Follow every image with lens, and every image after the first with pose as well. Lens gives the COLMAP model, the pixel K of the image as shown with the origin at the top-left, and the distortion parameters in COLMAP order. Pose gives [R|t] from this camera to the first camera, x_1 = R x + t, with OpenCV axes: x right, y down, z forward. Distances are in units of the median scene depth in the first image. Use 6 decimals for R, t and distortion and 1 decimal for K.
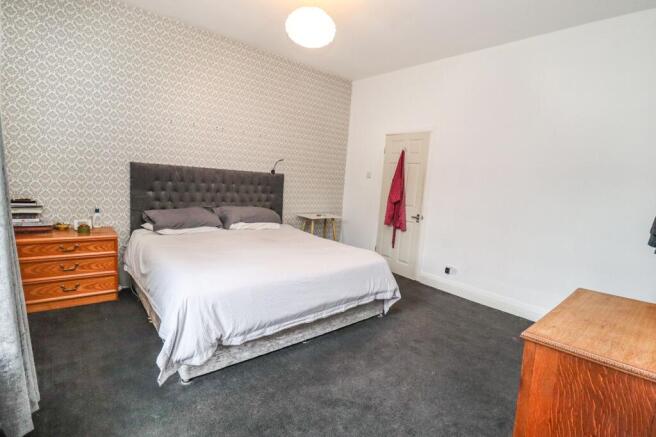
lens RADIAL K [[312.8, 0, 332.4], [0, 312.8, 217.8], [0, 0, 1]] dist [-0.001014, -0.000318]
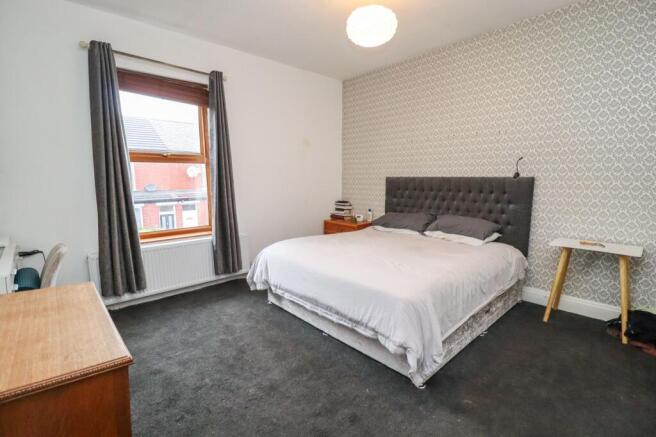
lens RADIAL K [[312.8, 0, 332.4], [0, 312.8, 217.8], [0, 0, 1]] dist [-0.001014, -0.000318]
pose [[0.032574, 0.056417, -0.997876, 0.697742], [-0.121399, 0.991237, 0.052079, -0.039179], [0.992069, 0.119444, 0.039138, 0.684465]]
